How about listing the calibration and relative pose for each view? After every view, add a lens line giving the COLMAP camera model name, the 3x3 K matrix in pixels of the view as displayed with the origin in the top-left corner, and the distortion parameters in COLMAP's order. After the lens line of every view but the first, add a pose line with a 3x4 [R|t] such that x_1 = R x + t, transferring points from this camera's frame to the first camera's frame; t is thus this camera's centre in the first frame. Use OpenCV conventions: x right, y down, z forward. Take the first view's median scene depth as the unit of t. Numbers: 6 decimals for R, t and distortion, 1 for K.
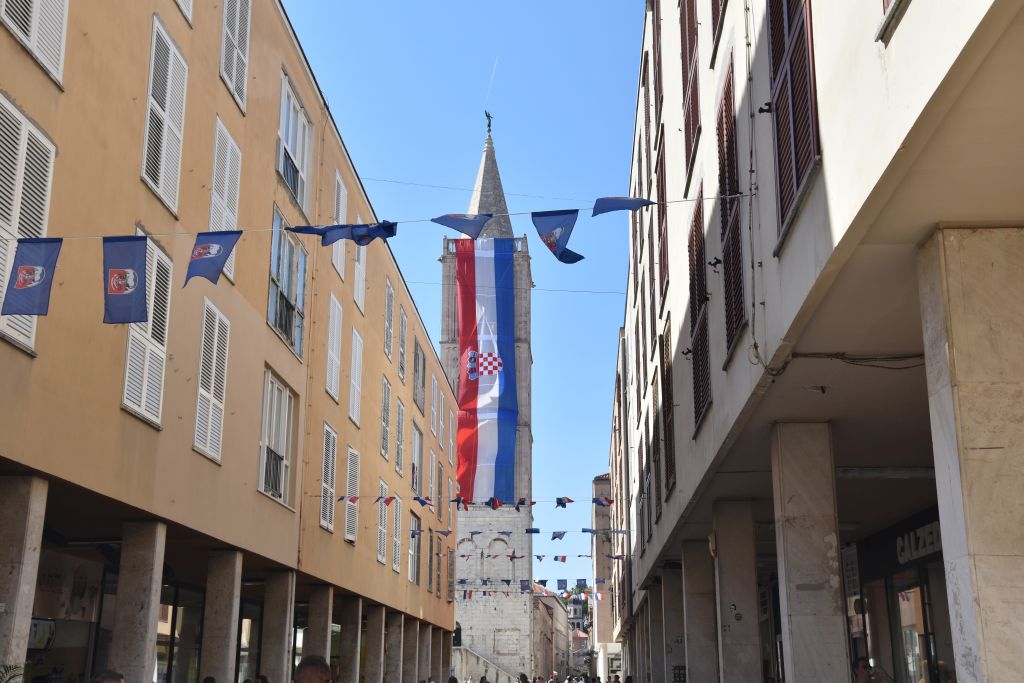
lens RADIAL K [[1221.7, 0, 512.0], [0, 1221.7, 341.5], [0, 0, 1]] dist [0.006968, 0.012438]
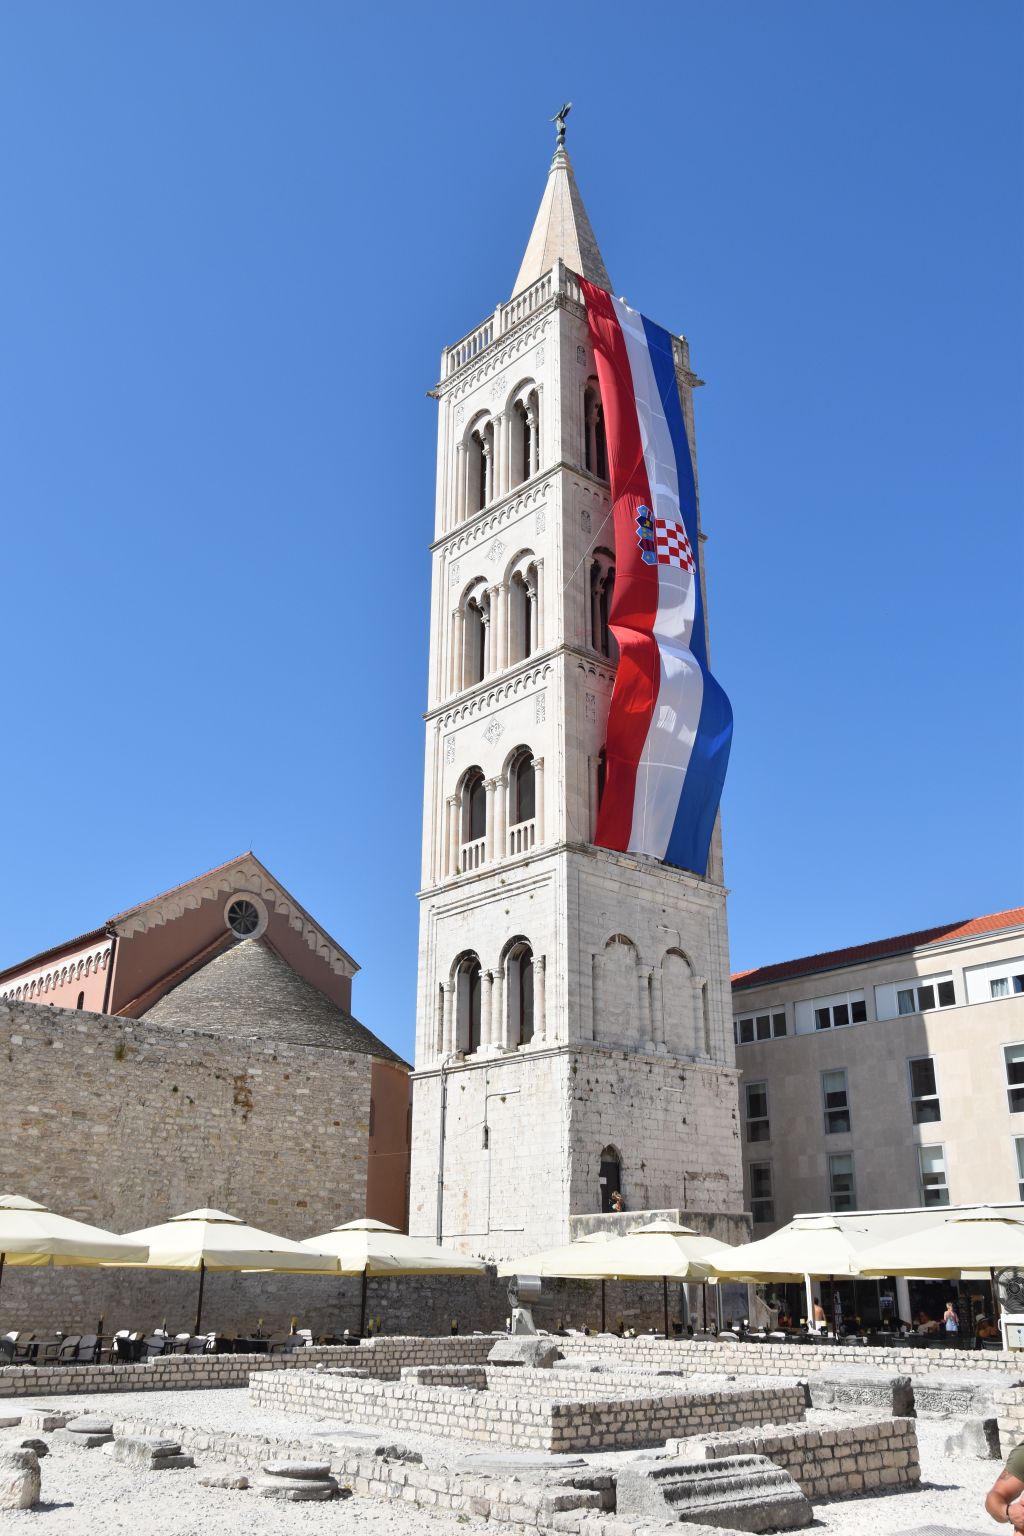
lens RADIAL K [[1352.3, 0, 512.0], [0, 1352.3, 768.0], [0, 0, 1]] dist [-0.094005, 0.000893]
pose [[0.734483, 0.248946, 0.631316, -0.341729], [-0.181031, 0.968449, -0.171273, 0.185943], [-0.654035, 0.011510, 0.756377, 0.683738]]
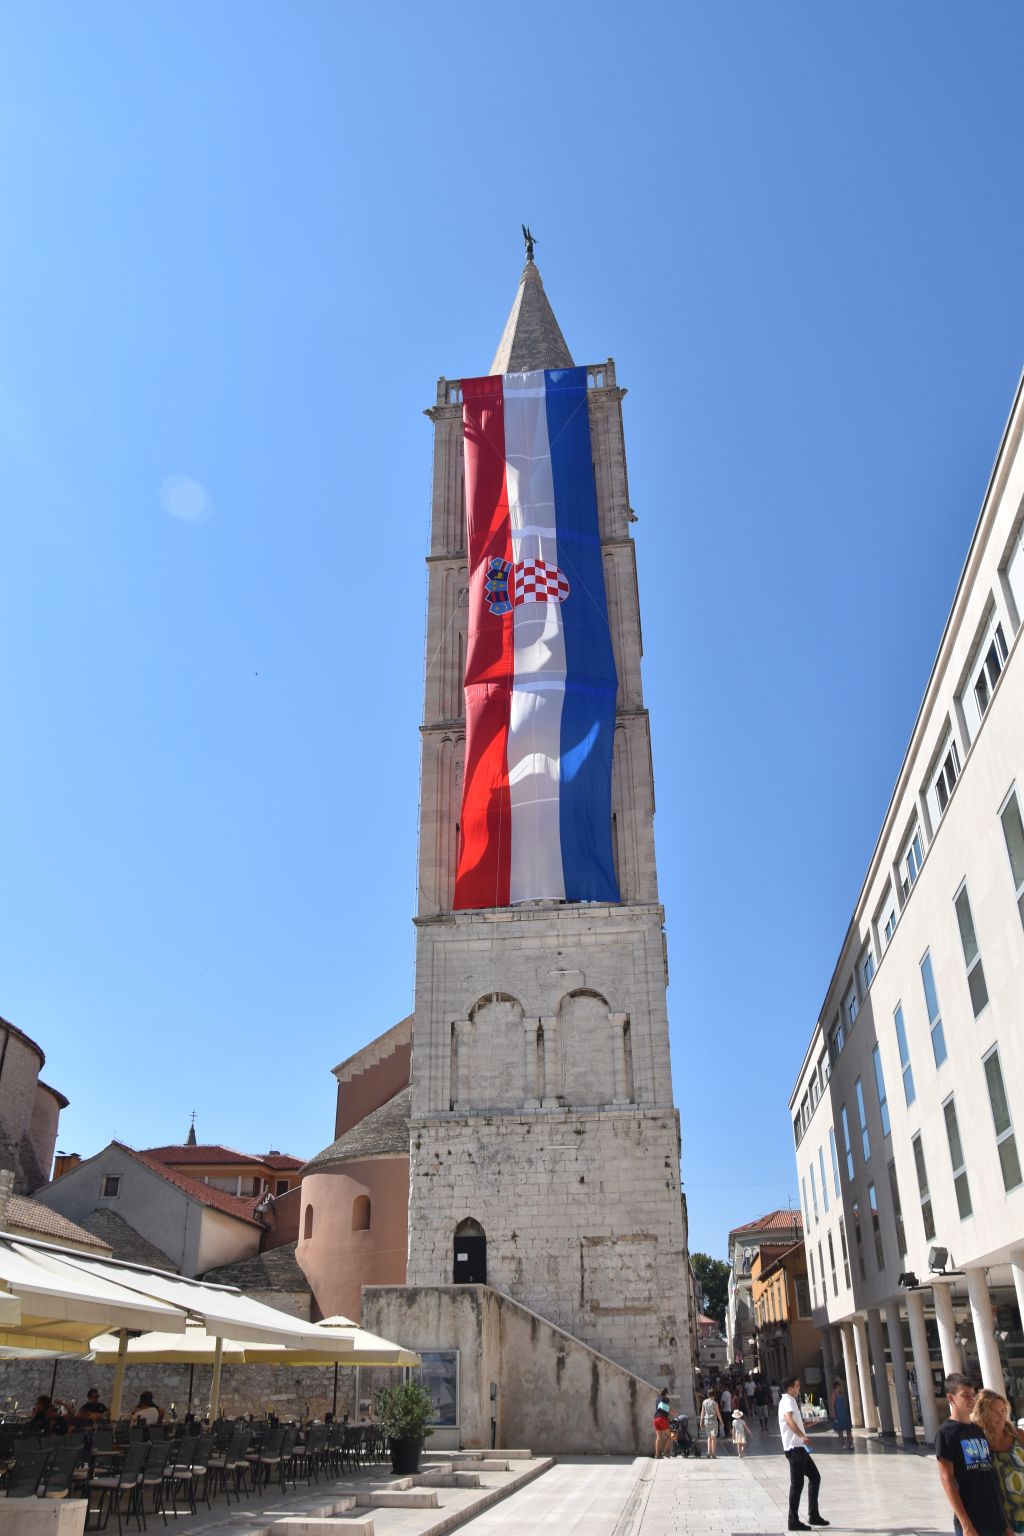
lens RADIAL K [[1198.9, 0, 512.0], [0, 1198.9, 768.0], [0, 0, 1]] dist [-0.149010, 0.067718]
pose [[0.995479, -0.056838, -0.076104, -0.001206], [0.038636, 0.974231, -0.222217, 0.171750], [0.086773, 0.218272, 0.972022, 0.622339]]
